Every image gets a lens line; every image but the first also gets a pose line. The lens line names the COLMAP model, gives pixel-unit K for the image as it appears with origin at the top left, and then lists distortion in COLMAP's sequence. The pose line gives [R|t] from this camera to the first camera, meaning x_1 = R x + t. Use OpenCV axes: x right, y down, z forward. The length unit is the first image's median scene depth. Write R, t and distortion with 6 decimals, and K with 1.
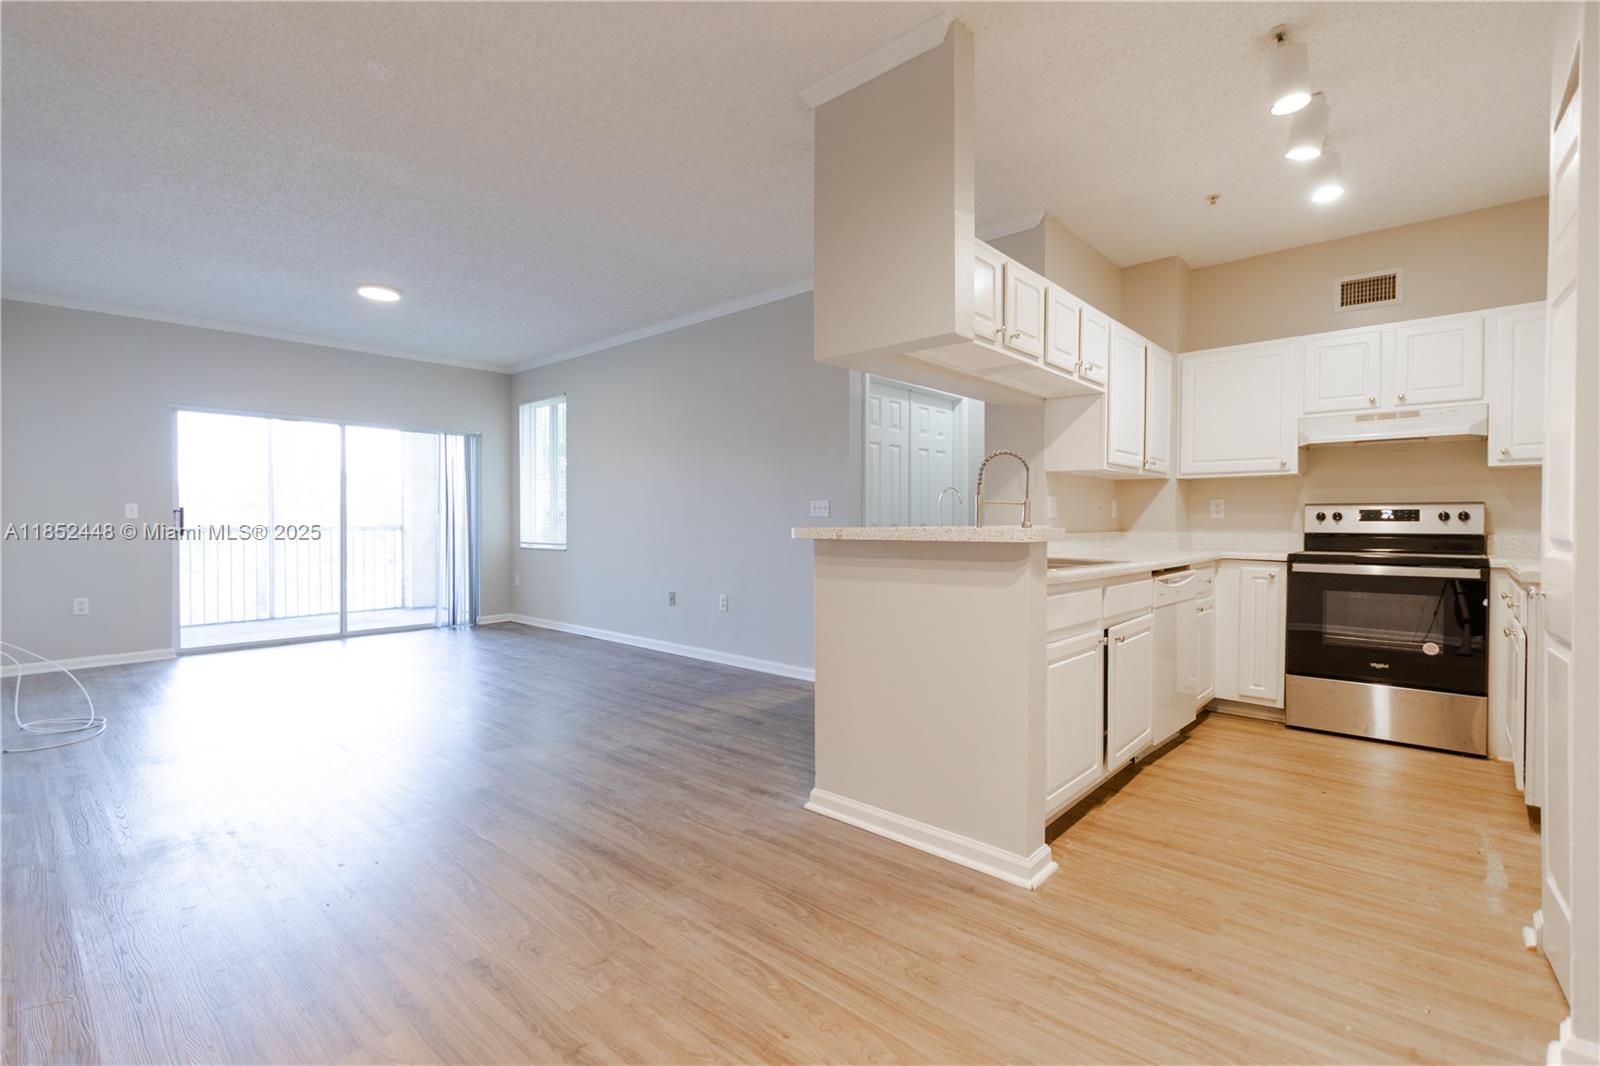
lens RADIAL K [[728.4, 0, 789.8], [0, 728.4, 527.7], [0, 0, 1]] dist [0.014644, -0.006983]
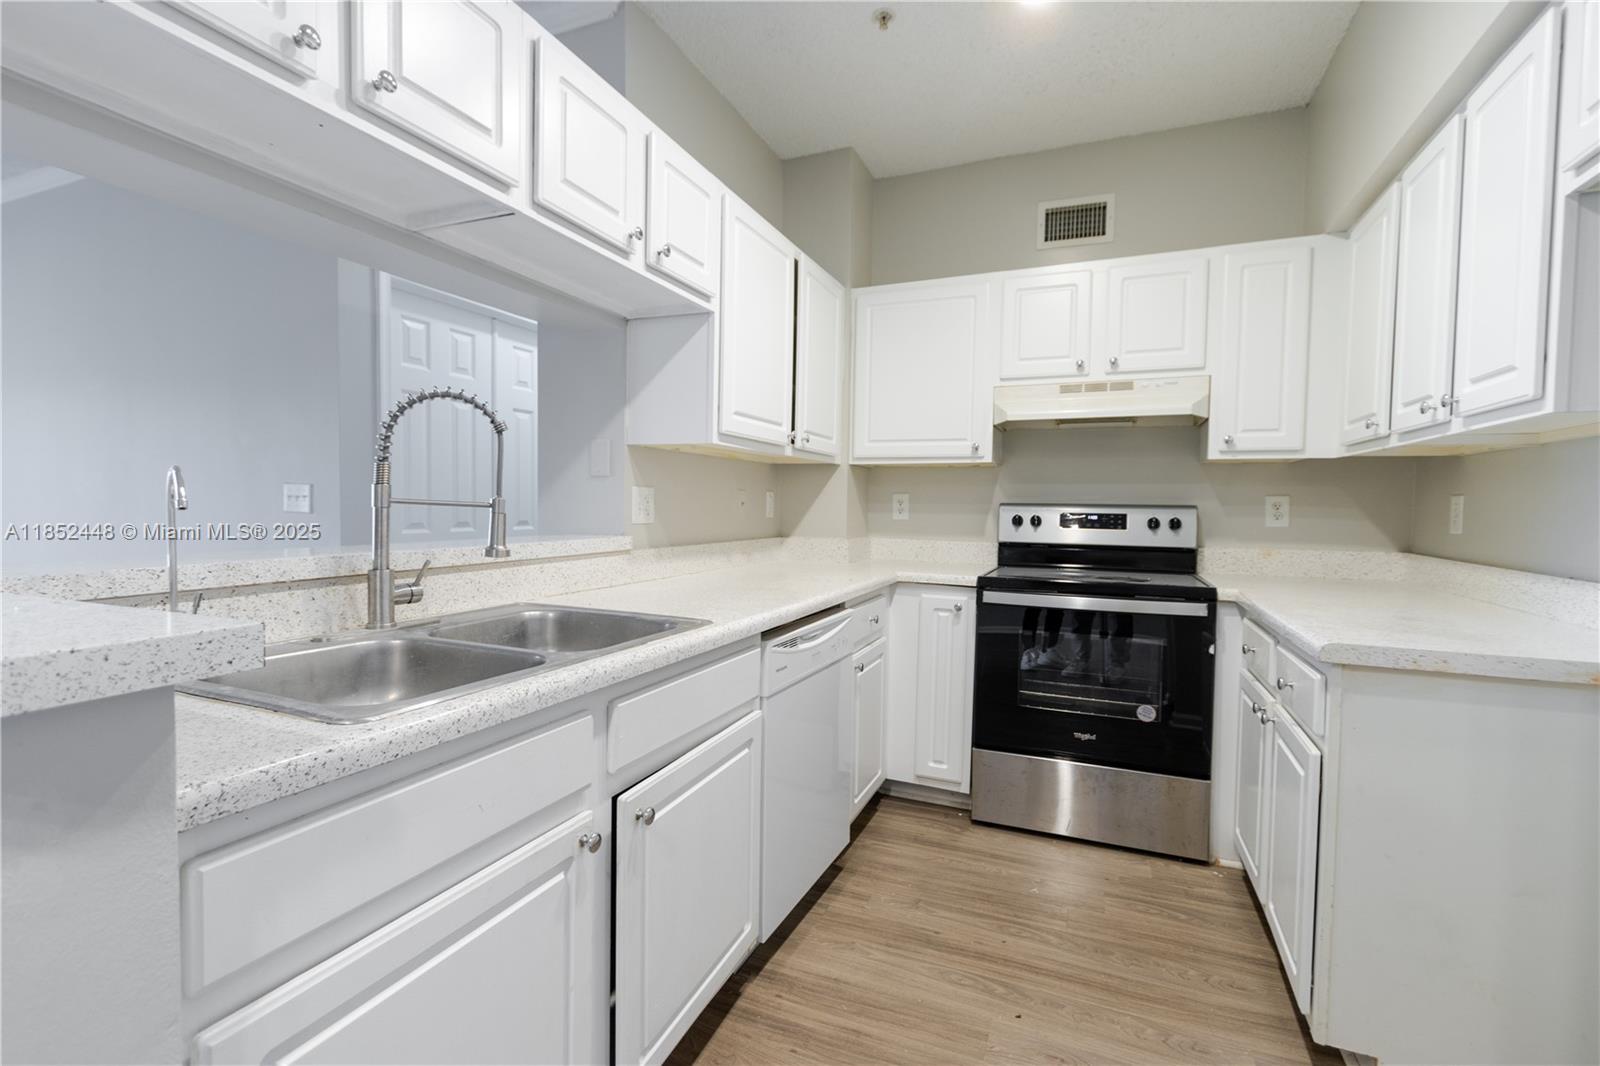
lens RADIAL K [[728.4, 0, 789.8], [0, 728.4, 527.7], [0, 0, 1]] dist [0.014644, -0.006983]
pose [[0.944770, 0.001192, 0.327732, 0.282069], [-0.009835, 0.999646, 0.024715, -0.026177], [-0.327586, -0.026573, 0.944447, 0.402235]]
